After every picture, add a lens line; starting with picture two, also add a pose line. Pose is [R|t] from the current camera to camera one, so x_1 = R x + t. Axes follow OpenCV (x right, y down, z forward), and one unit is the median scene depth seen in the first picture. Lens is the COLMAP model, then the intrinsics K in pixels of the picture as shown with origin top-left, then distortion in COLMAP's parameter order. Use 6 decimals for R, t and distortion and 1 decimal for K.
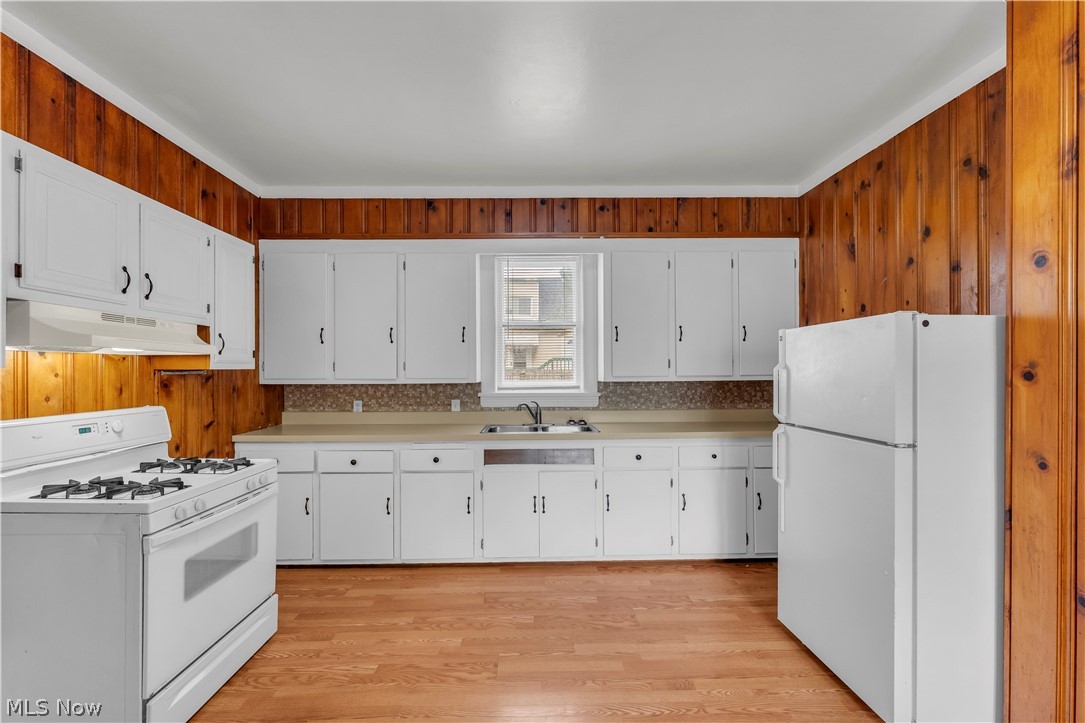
lens RADIAL K [[443.4, 0, 538.3], [0, 443.4, 370.0], [0, 0, 1]] dist [-0.001891, -0.000409]
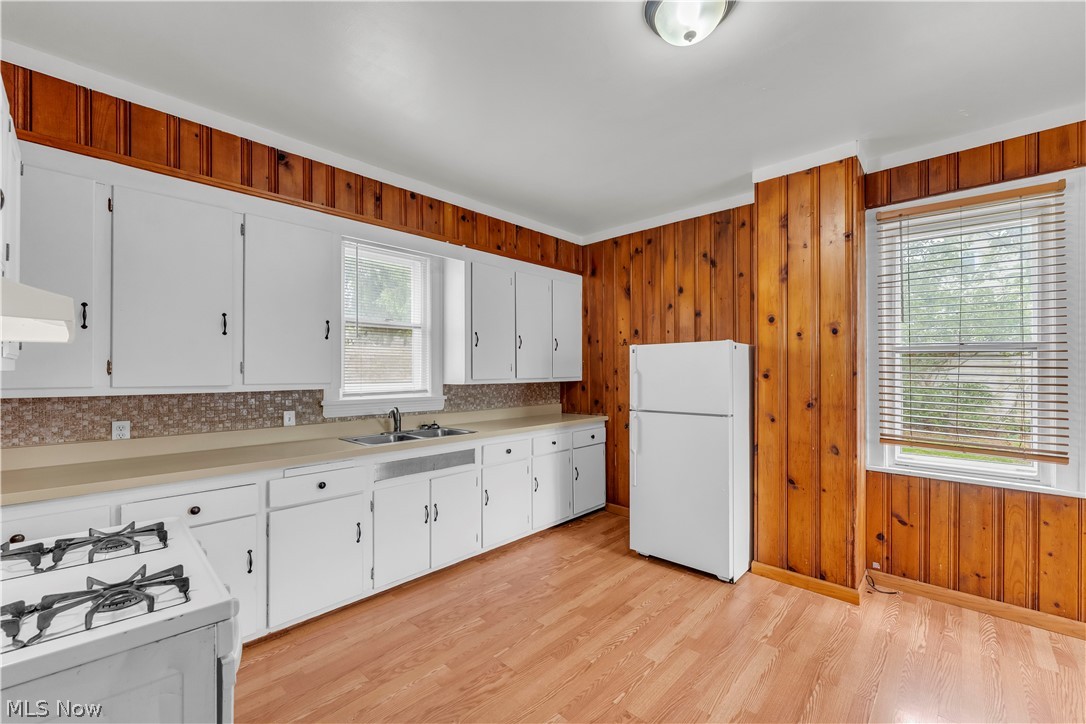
lens RADIAL K [[443.9, 0, 542.7], [0, 443.9, 371.3], [0, 0, 1]] dist [-0.001891, -0.000409]
pose [[0.704184, 0.003931, 0.710007, -0.509373], [0.000480, 0.999982, -0.006012, 0.001752], [-0.710017, 0.004575, 0.704169, 0.149328]]
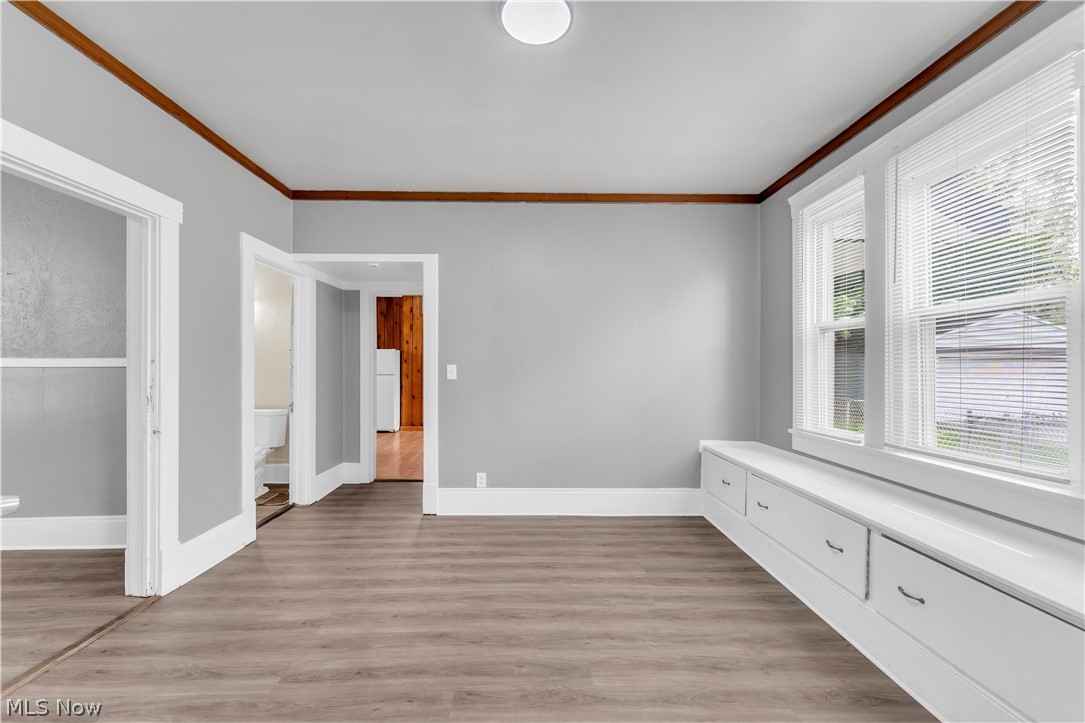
lens RADIAL K [[443.4, 0, 531.8], [0, 443.4, 371.4], [0, 0, 1]] dist [-0.001891, -0.000409]
pose [[0.001619, -0.004697, 0.999988, -2.350763], [-0.003890, 0.999981, 0.004704, 0.054892], [-0.999991, -0.003898, 0.001601, -0.337640]]
